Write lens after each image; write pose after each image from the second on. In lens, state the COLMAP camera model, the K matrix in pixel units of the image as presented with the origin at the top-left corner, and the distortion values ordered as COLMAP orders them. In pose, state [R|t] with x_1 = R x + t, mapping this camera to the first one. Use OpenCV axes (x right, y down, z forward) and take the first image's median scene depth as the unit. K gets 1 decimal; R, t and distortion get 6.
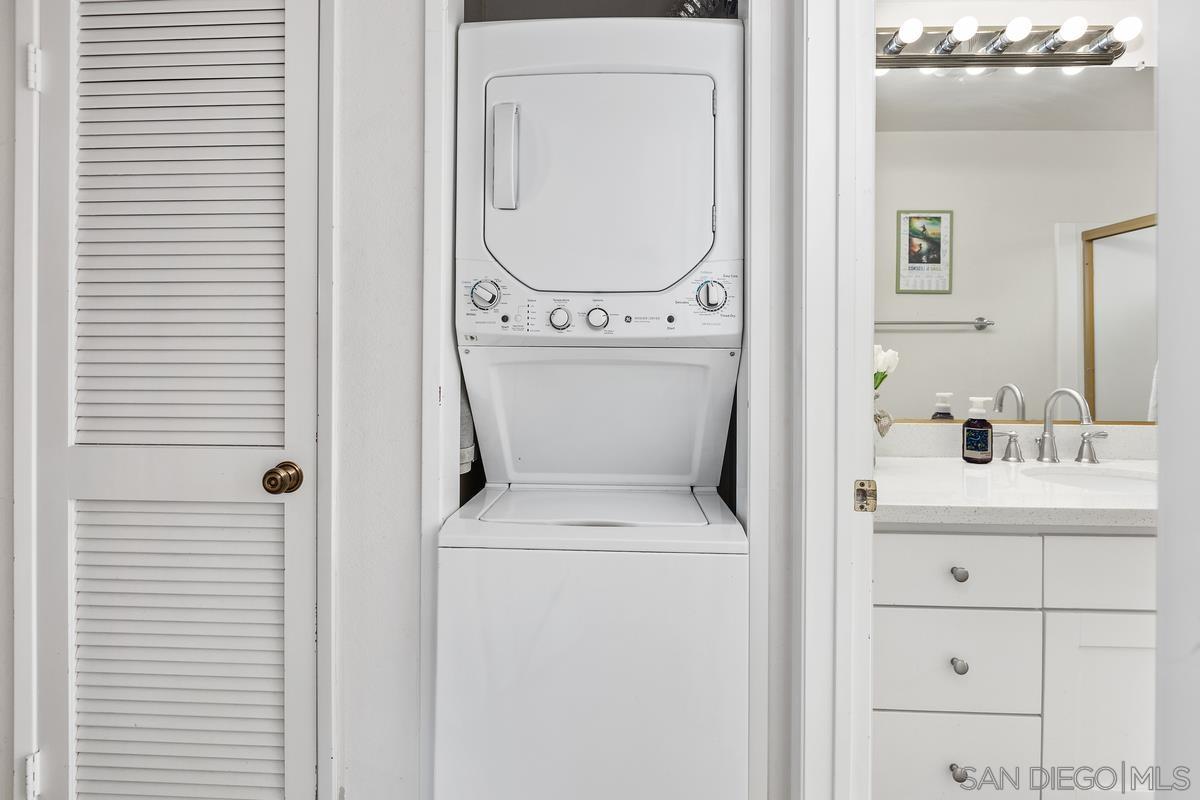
lens RADIAL K [[581.6, 0, 599.6], [0, 581.6, 352.8], [0, 0, 1]] dist [-0.003574, -0.000573]
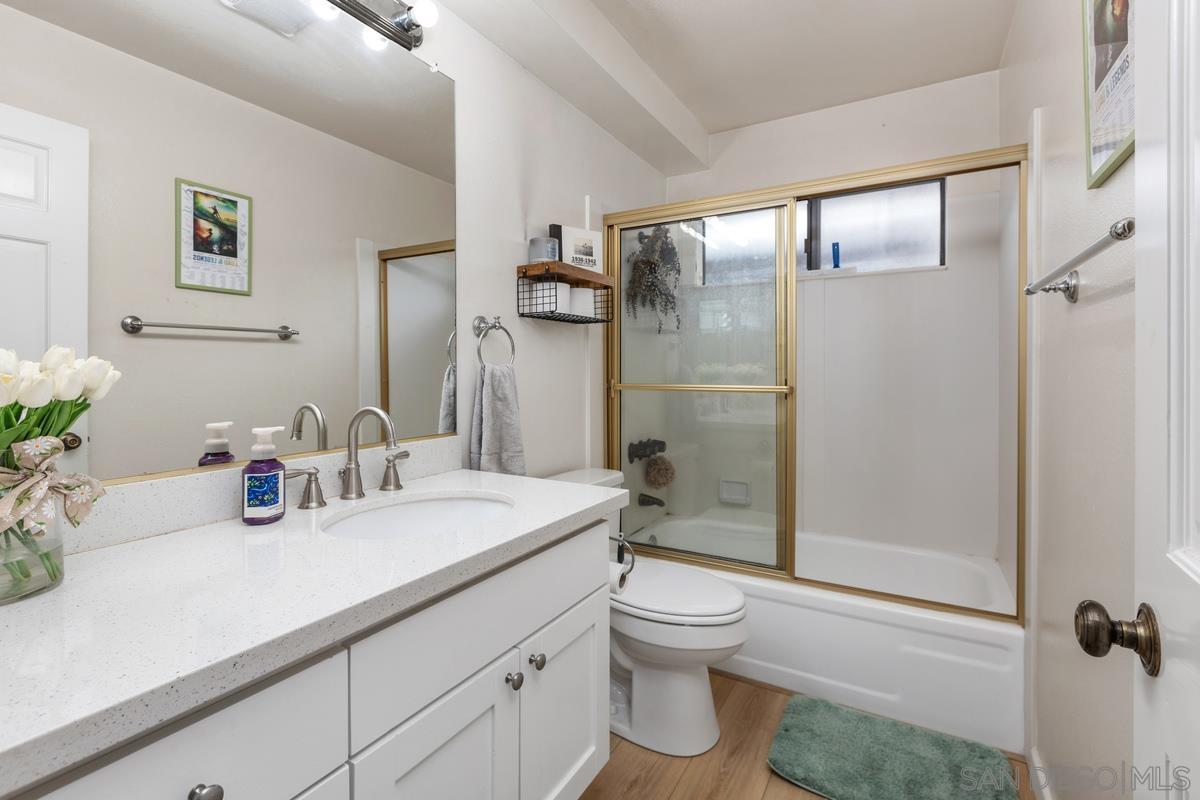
lens RADIAL K [[548.1, 0, 601.0], [0, 548.1, 368.0], [0, 0, 1]] dist [-0.000558, 0.000351]
pose [[0.464790, -0.006356, 0.885398, 0.230704], [0.004412, 0.999978, 0.004862, 0.003490], [-0.885410, 0.001647, 0.464808, 0.302176]]
